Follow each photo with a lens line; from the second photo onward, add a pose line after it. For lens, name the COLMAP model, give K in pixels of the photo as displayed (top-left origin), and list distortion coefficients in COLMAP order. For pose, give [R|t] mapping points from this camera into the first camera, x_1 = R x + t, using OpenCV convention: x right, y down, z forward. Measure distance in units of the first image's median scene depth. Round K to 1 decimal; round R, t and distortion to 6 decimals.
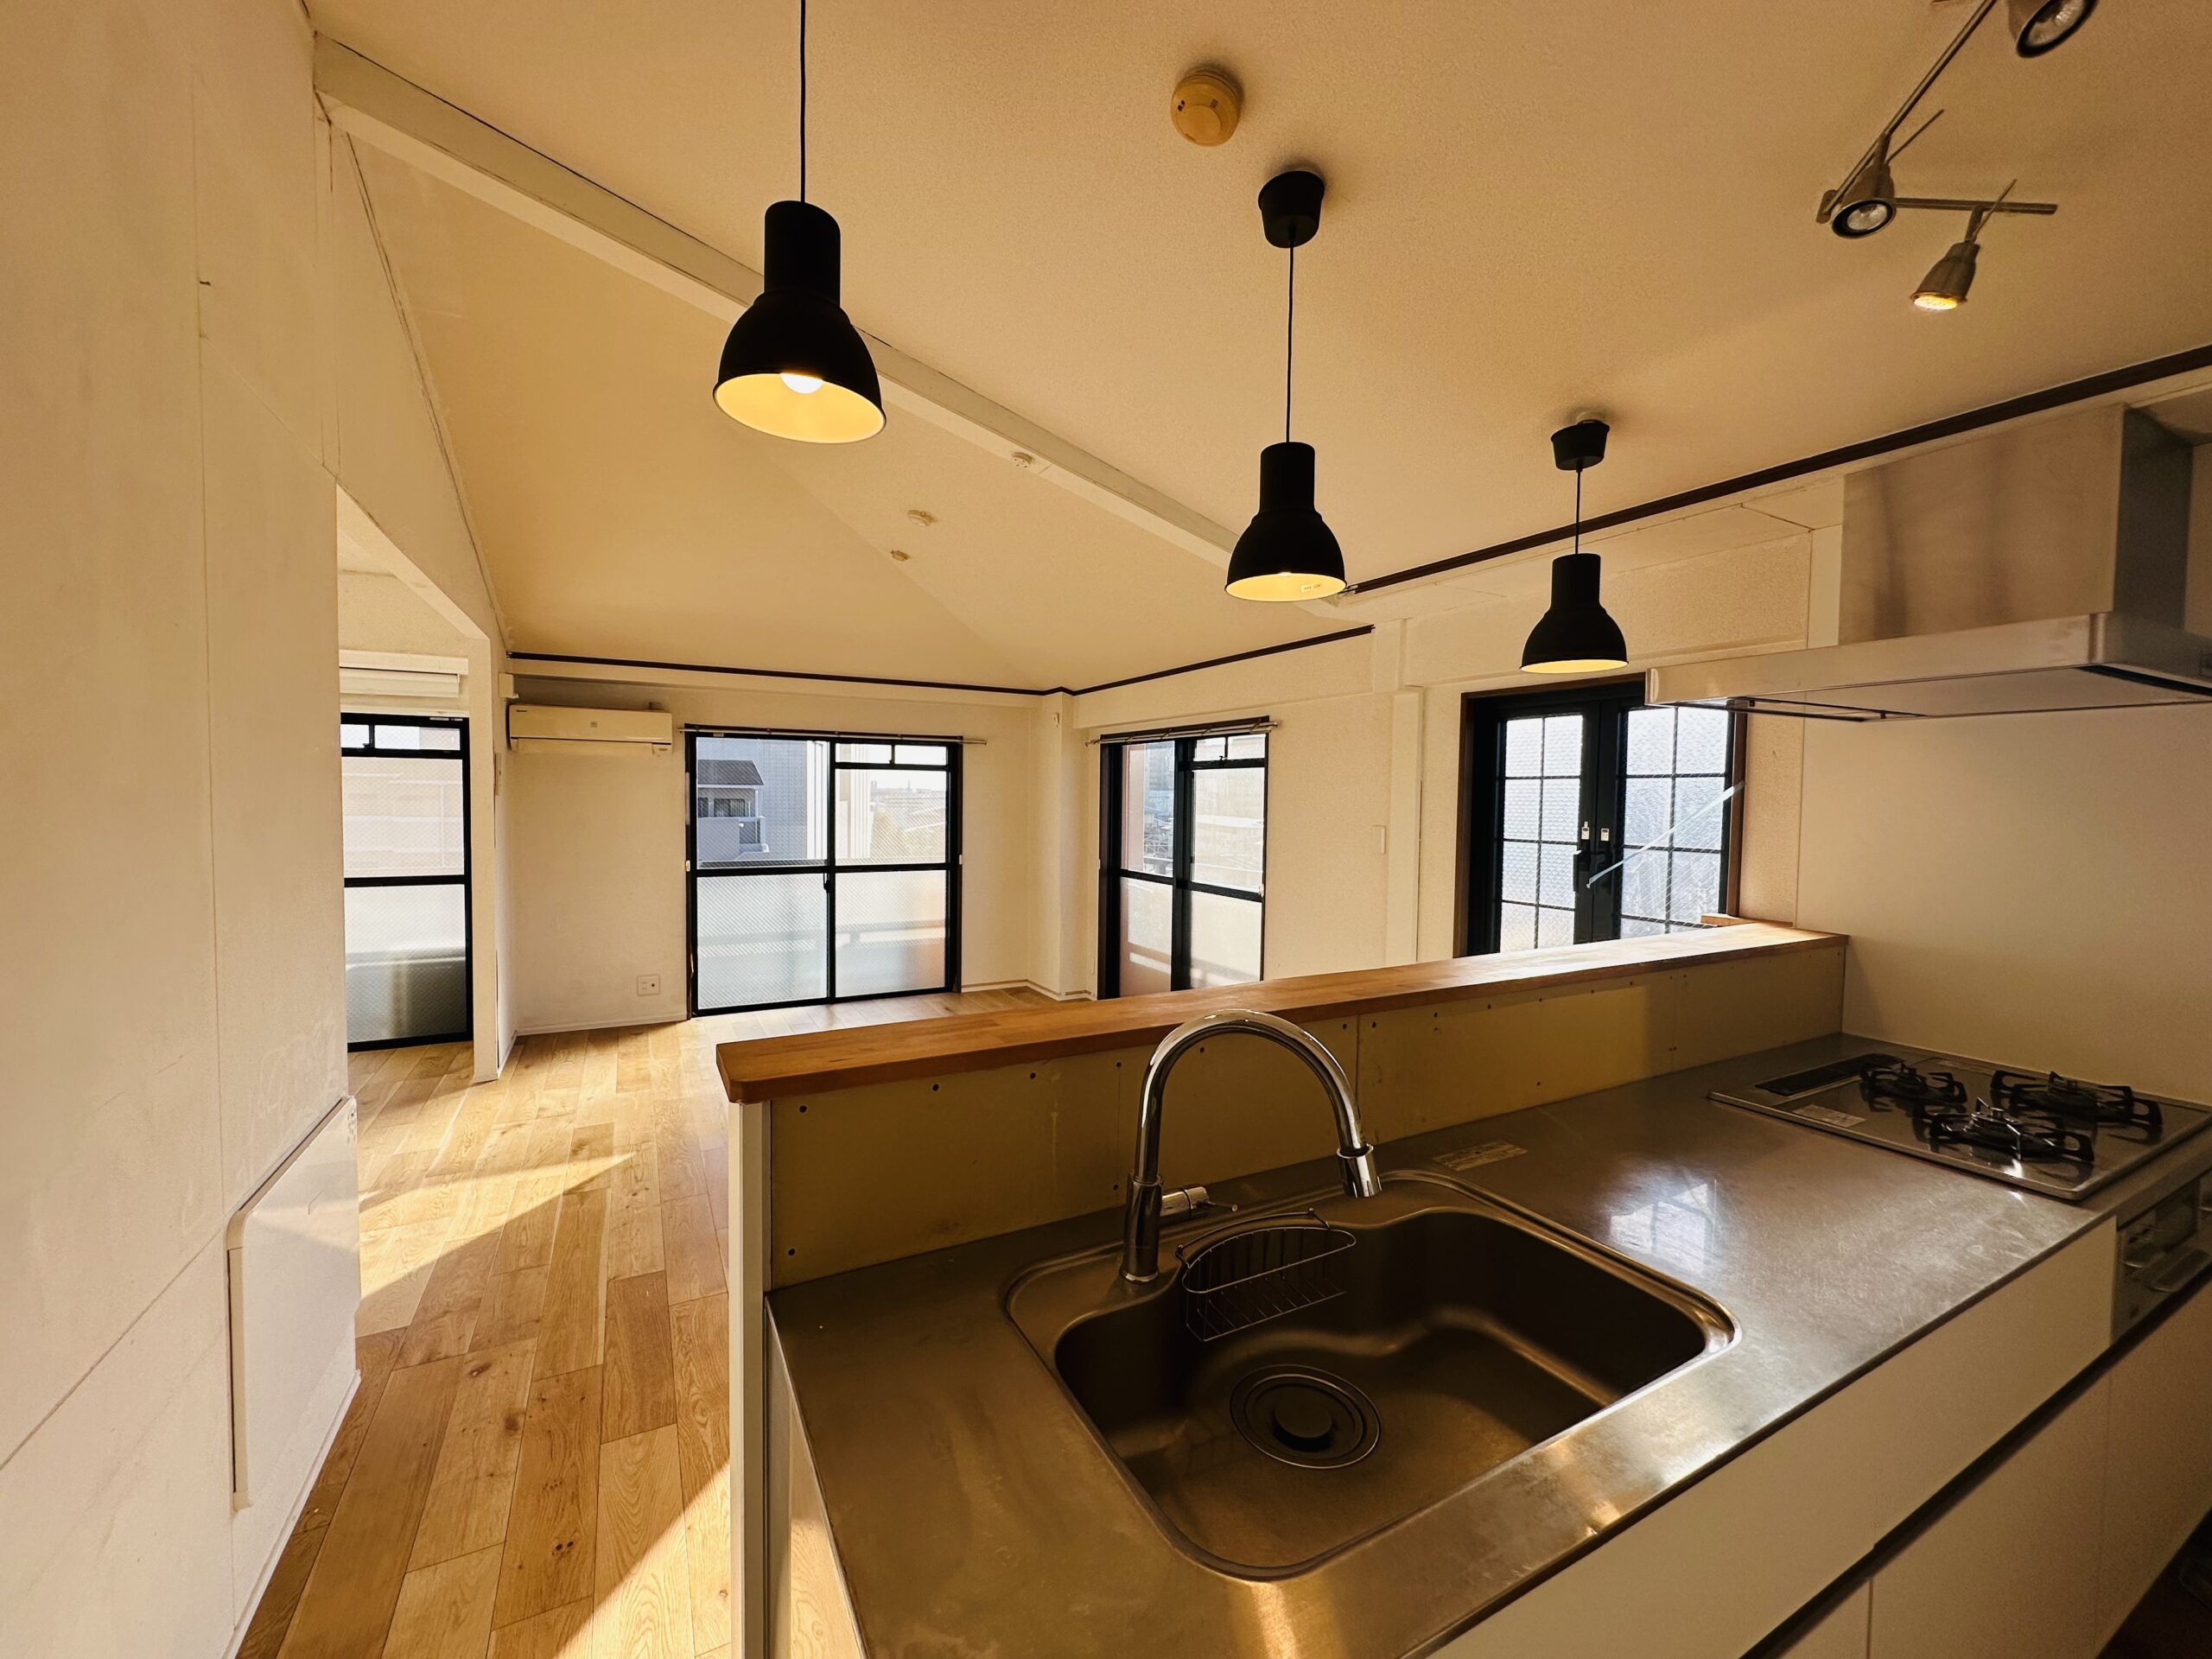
lens RADIAL K [[884.1, 0, 1105.4], [0, 884.1, 829.4], [0, 0, 1]] dist [0.000948, -0.000533]
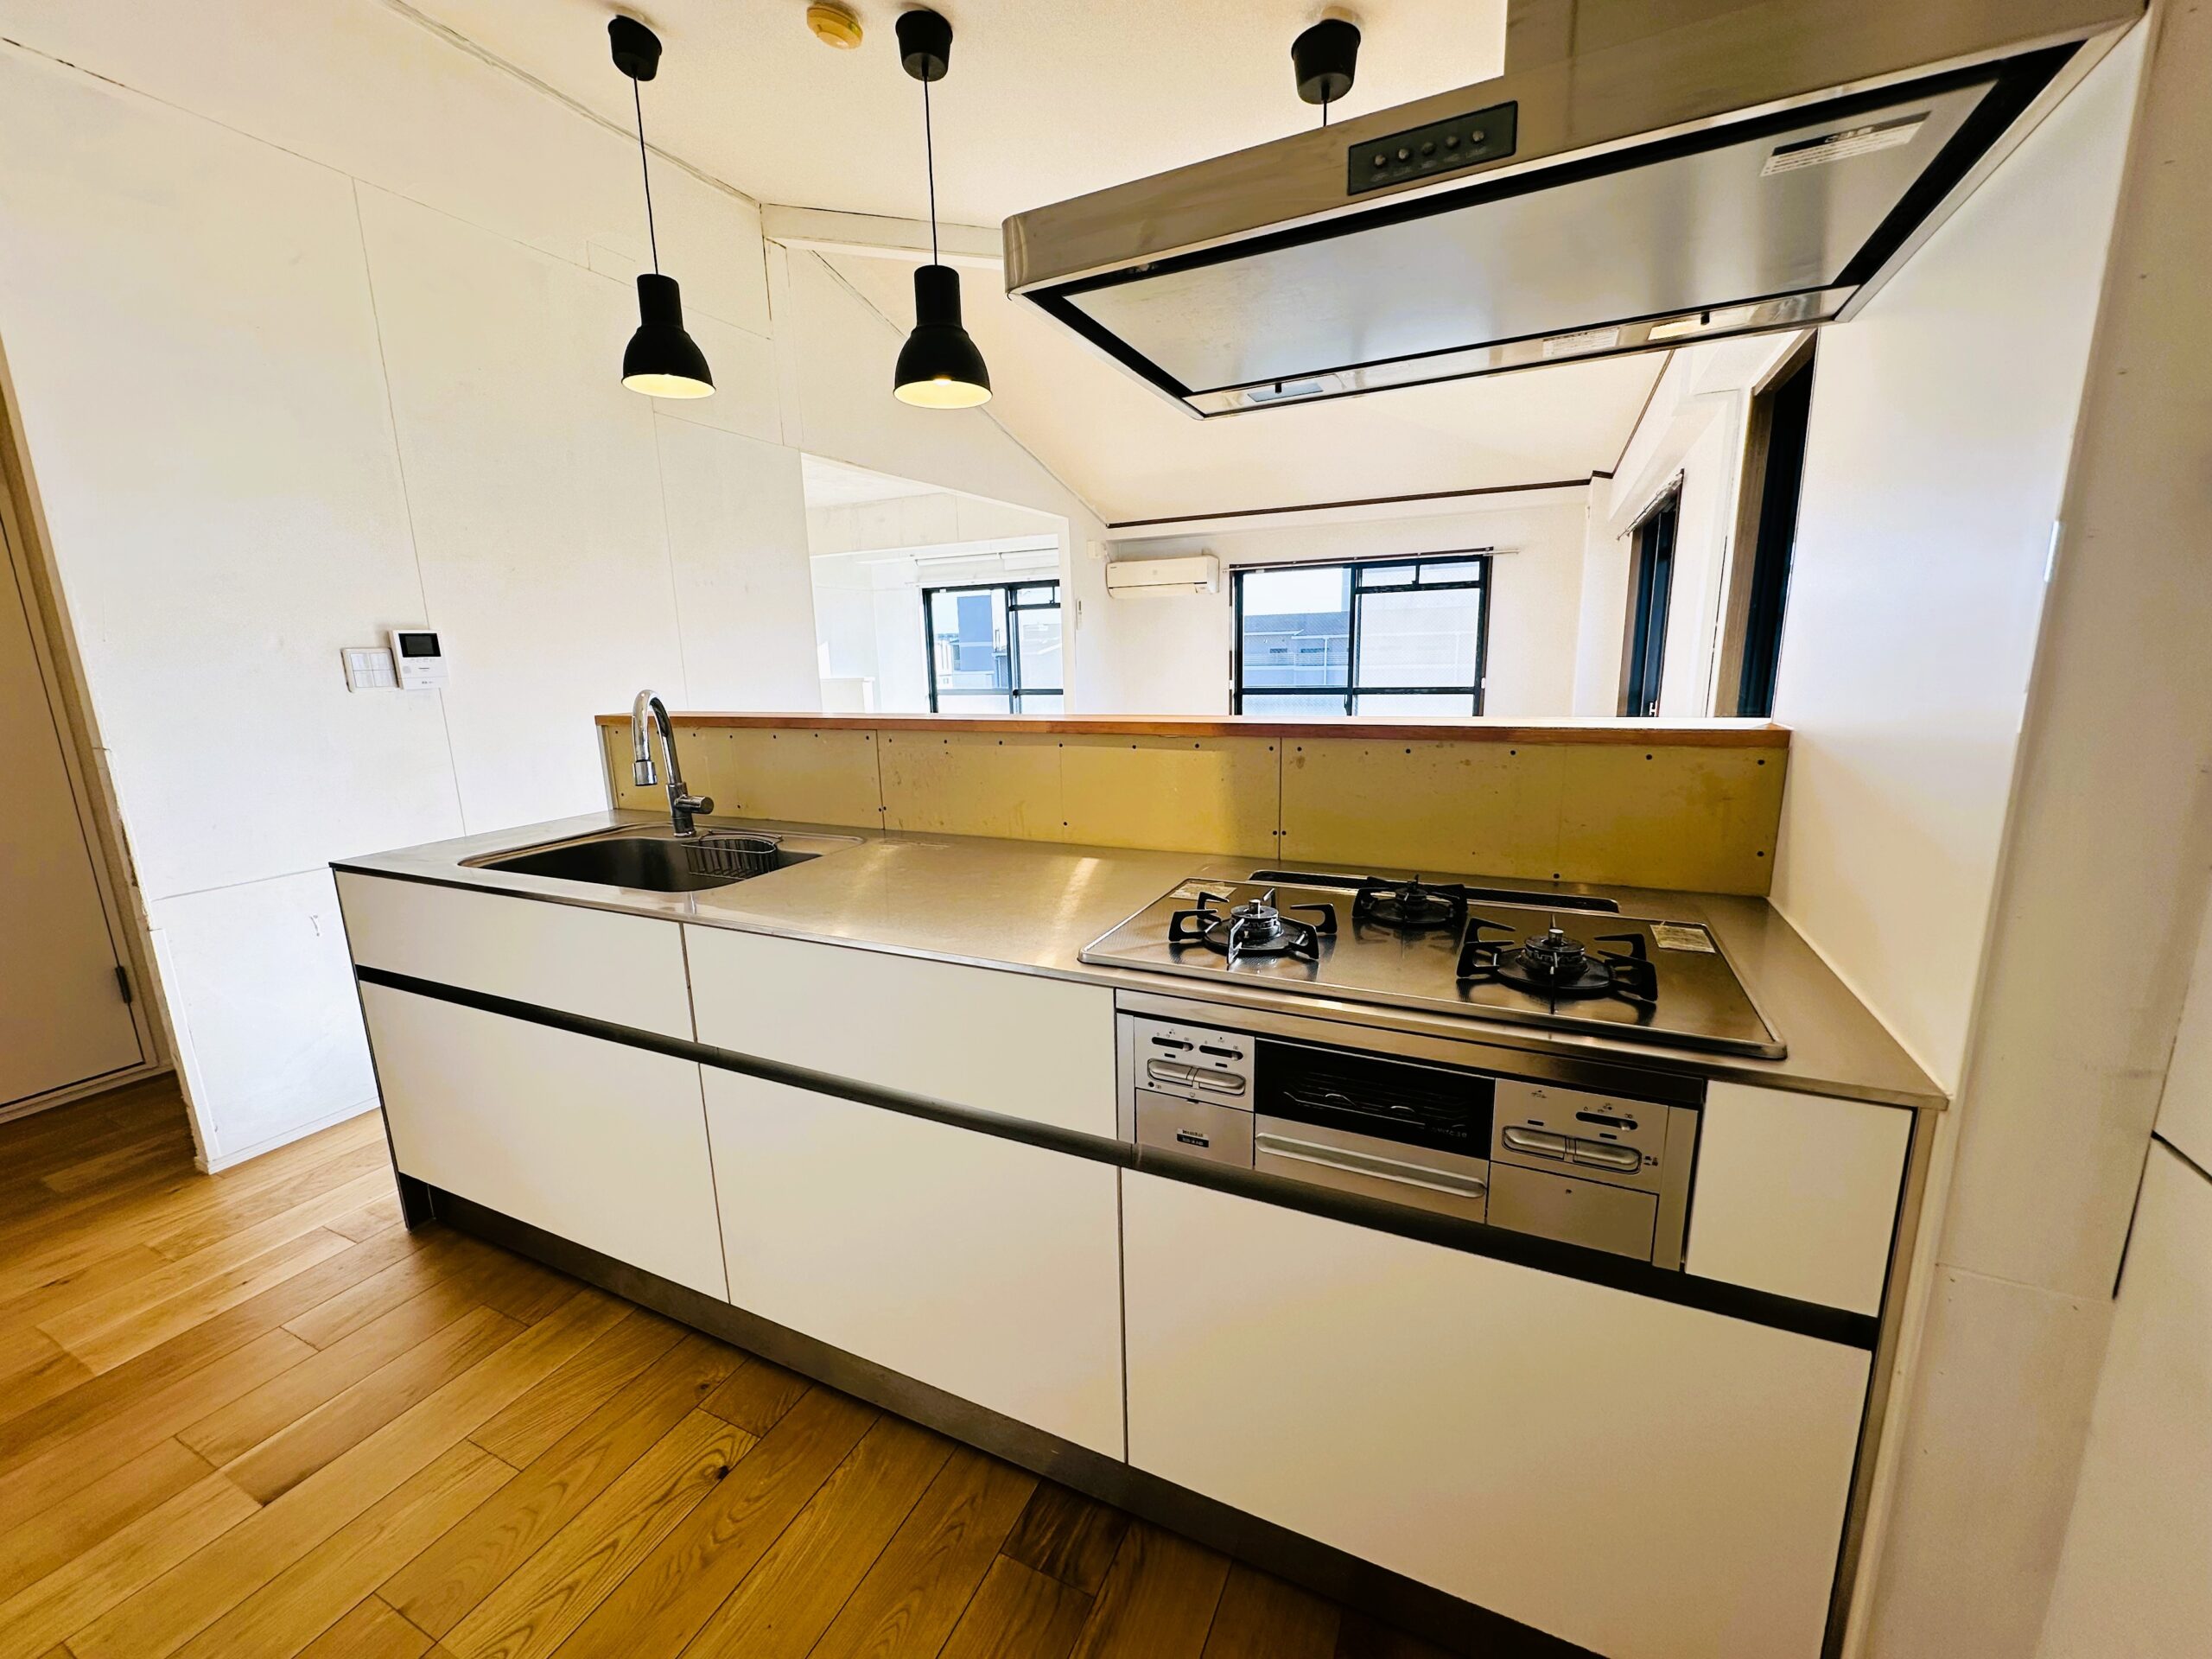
lens RADIAL K [[884.1, 0, 1104.8], [0, 884.1, 826.1], [0, 0, 1]] dist [0.000948, -0.000533]
pose [[0.587442, 0.131347, -0.798536, 1.072776], [0.001251, 0.986592, 0.163200, 0.088240], [0.809265, -0.096870, 0.579401, 0.317155]]
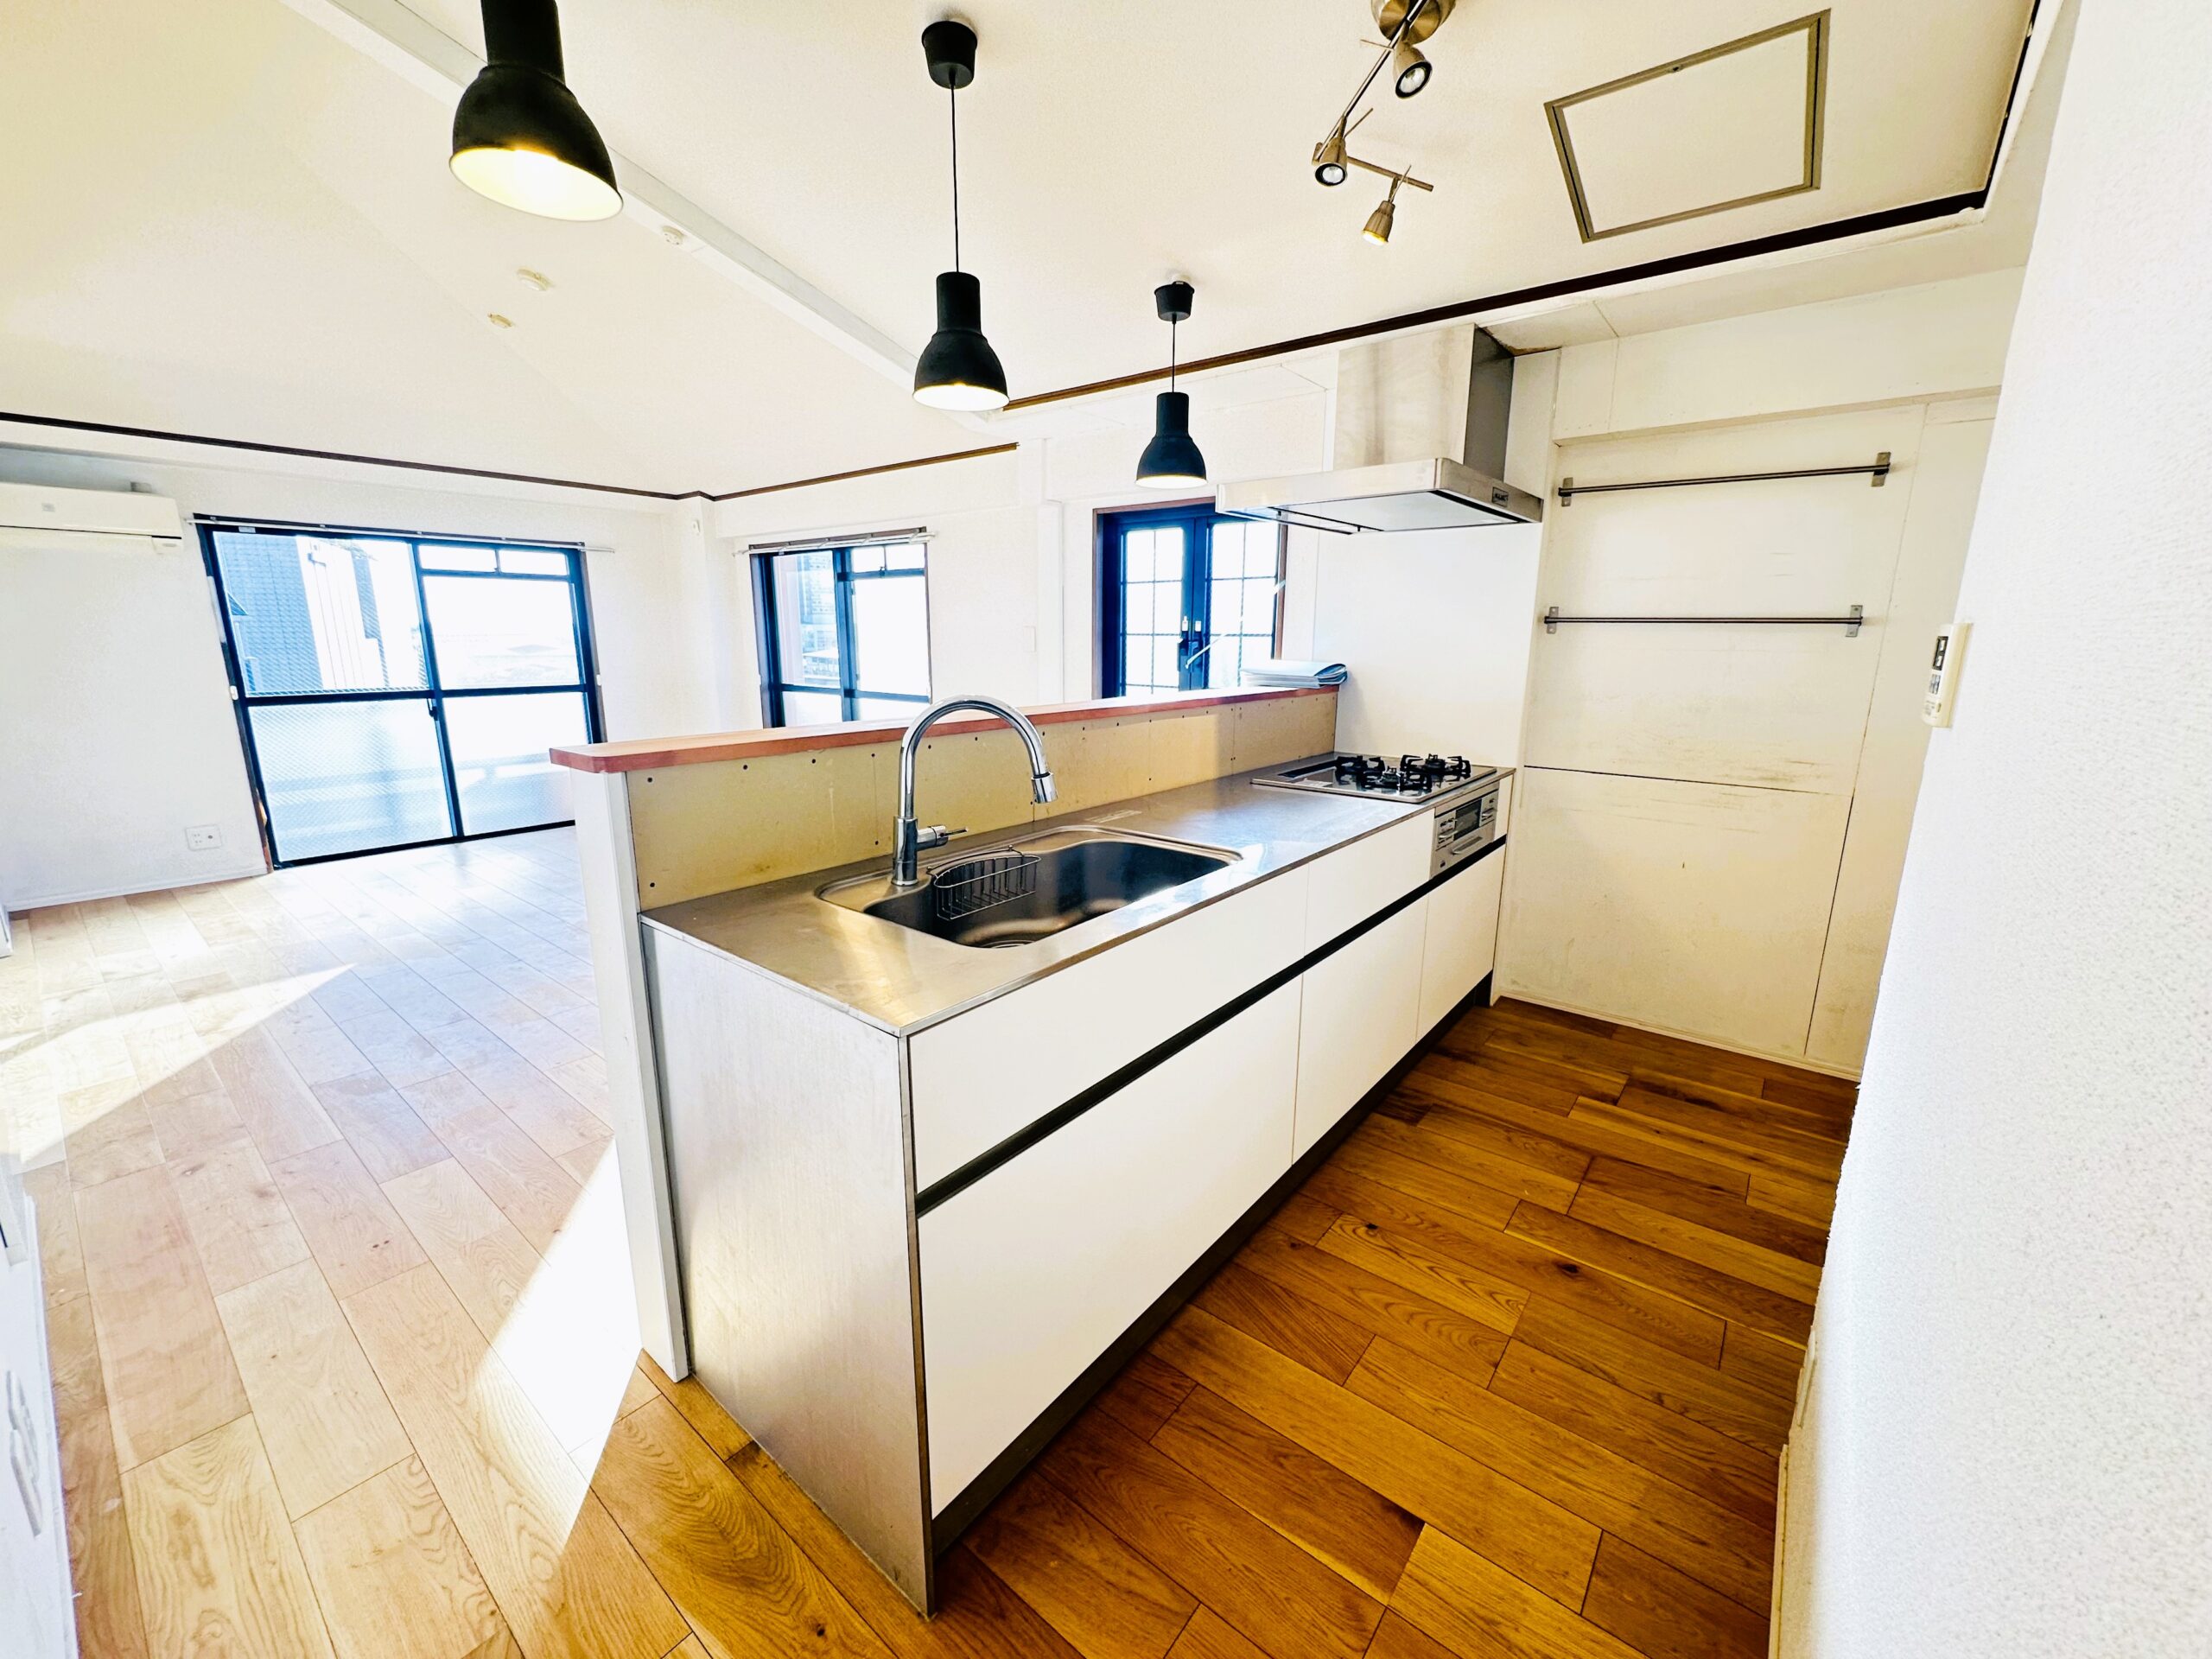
lens RADIAL K [[884.1, 0, 1109.8], [0, 884.1, 827.0], [0, 0, 1]] dist [0.000948, -0.000533]
pose [[0.920585, -0.091690, 0.379627, -0.102116], [0.021343, 0.982409, 0.185520, 0.072168], [-0.389959, -0.162684, 0.906348, -0.239145]]
